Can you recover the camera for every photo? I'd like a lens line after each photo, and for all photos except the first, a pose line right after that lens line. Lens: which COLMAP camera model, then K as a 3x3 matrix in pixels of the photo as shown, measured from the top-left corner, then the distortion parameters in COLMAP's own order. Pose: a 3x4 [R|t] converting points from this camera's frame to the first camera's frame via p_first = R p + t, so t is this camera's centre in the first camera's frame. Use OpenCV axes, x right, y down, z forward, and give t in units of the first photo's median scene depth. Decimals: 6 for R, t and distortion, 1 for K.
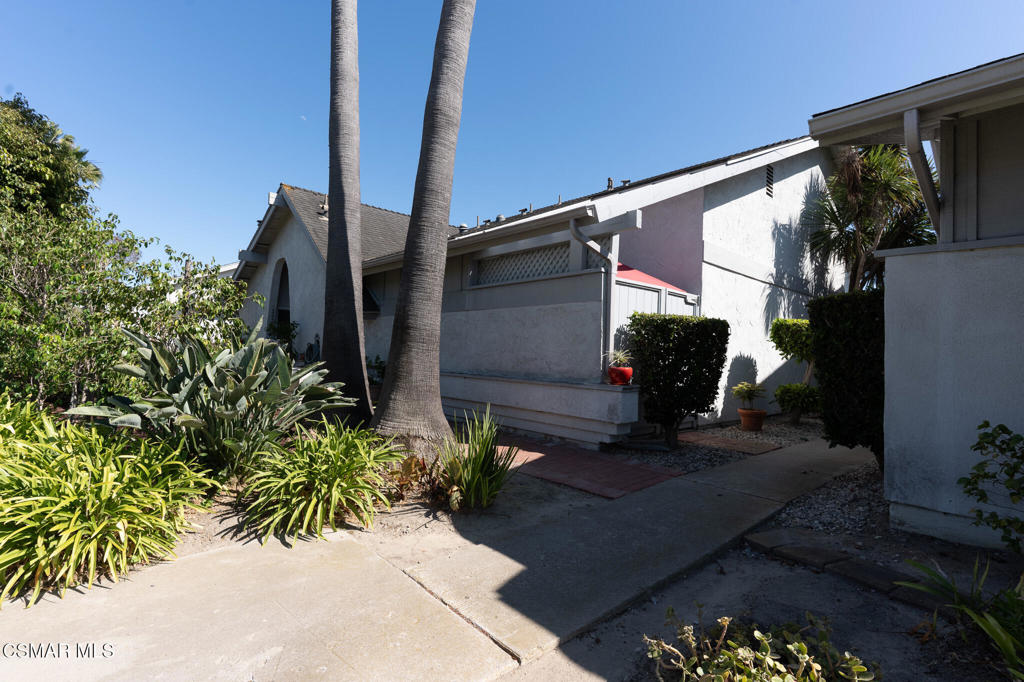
lens RADIAL K [[486.3, 0, 513.0], [0, 486.3, 342.1], [0, 0, 1]] dist [0.001412, 0.000332]
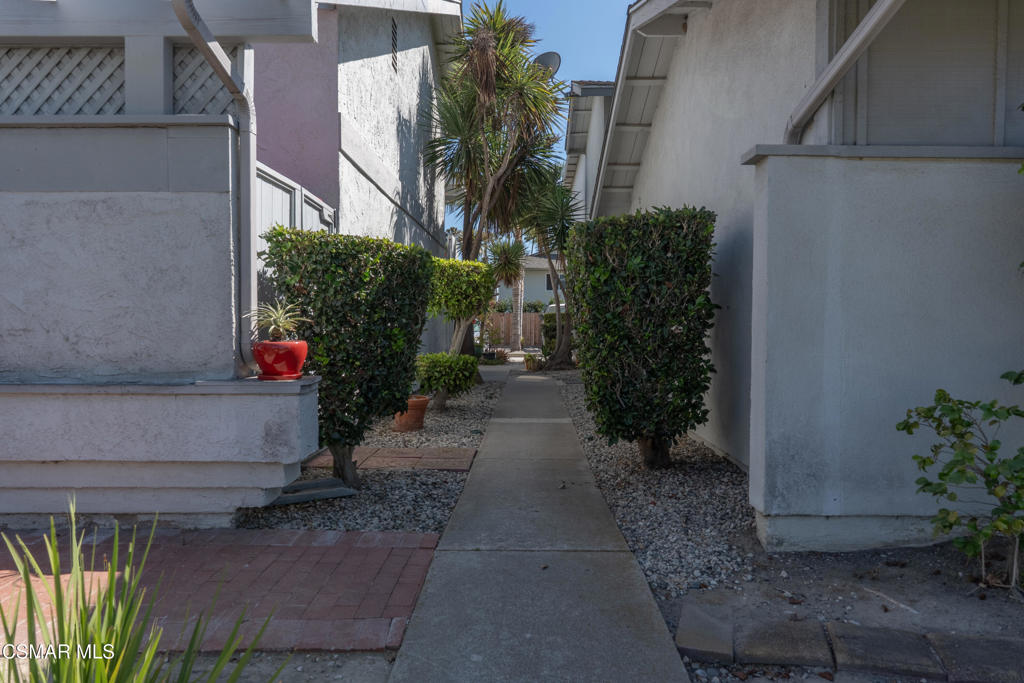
lens RADIAL K [[688.8, 0, 511.8], [0, 688.8, 350.5], [0, 0, 1]] dist [-0.000599, 0.000964]
pose [[0.675281, -0.057972, 0.735279, -0.111582], [0.002540, 0.997083, 0.076281, 0.010883], [-0.737556, -0.049644, 0.673458, 0.386707]]
